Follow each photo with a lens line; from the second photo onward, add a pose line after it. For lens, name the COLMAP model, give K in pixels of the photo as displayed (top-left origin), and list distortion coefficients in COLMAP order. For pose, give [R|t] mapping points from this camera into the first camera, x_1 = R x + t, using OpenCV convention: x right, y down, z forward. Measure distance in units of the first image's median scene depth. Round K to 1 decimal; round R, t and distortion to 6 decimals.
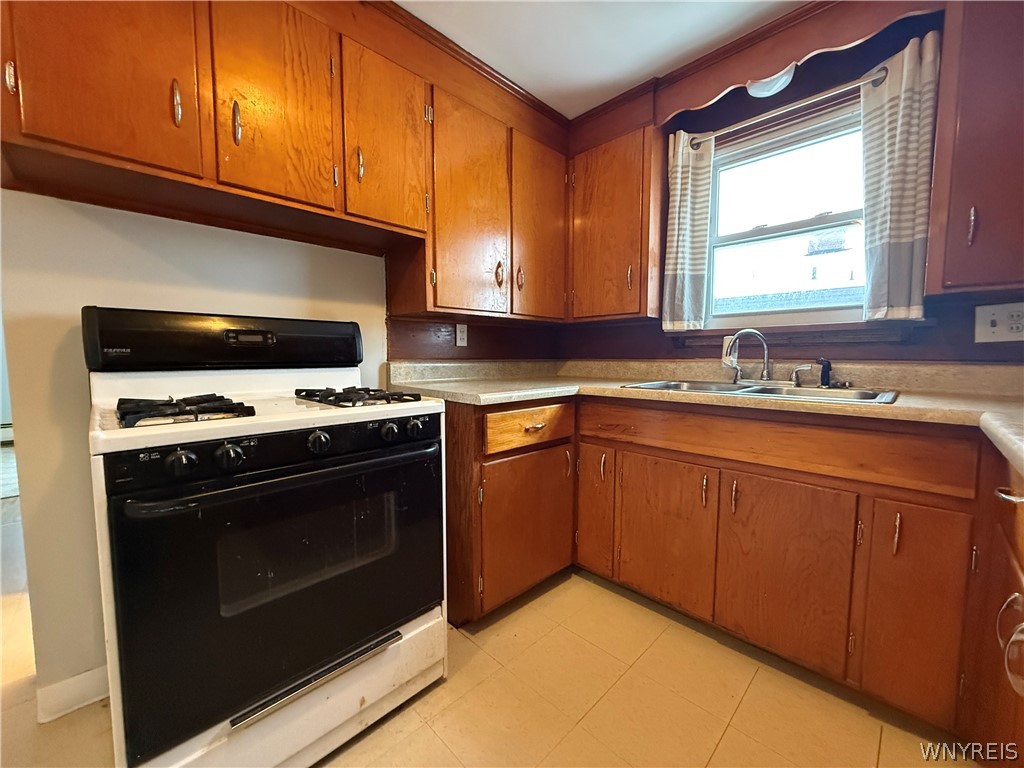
lens RADIAL K [[404.1, 0, 512.0], [0, 404.1, 384.0], [0, 0, 1]] dist [-0.002009, -0.000062]
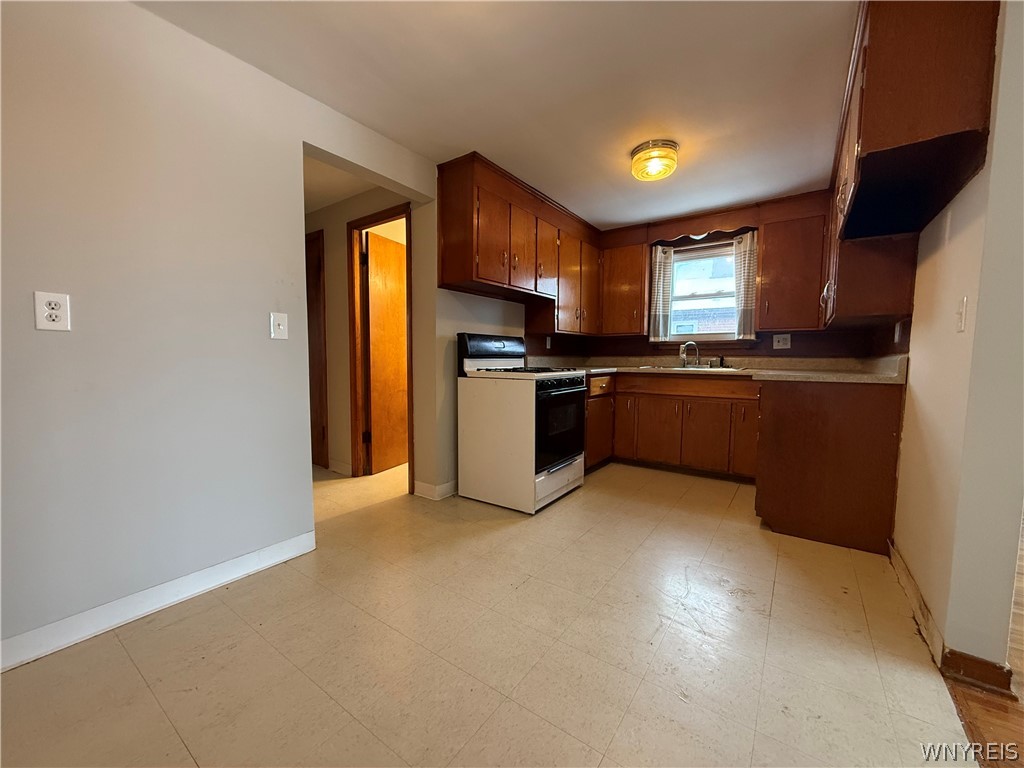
lens RADIAL K [[404.1, 0, 512.0], [0, 404.1, 384.0], [0, 0, 1]] dist [-0.002009, -0.000062]
pose [[0.985453, -0.008280, 0.169748, -0.770388], [0.008657, 0.999961, -0.001481, 0.090936], [-0.169729, 0.002929, 0.985486, -1.035553]]
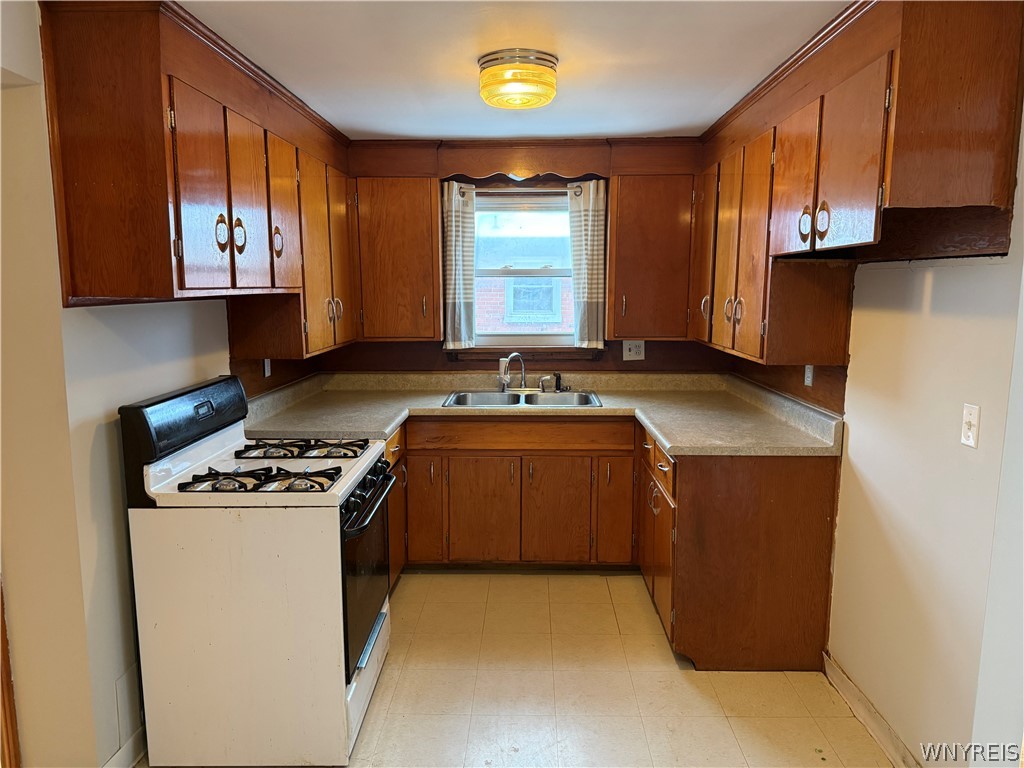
lens RADIAL K [[714.6, 0, 512.0], [0, 714.6, 384.0], [0, 0, 1]] dist [0.085780, -0.096971]
pose [[0.719704, -0.099253, 0.687150, -1.086854], [0.051242, 0.994623, 0.089995, -0.248971], [-0.692388, -0.029559, 0.720920, -0.733872]]
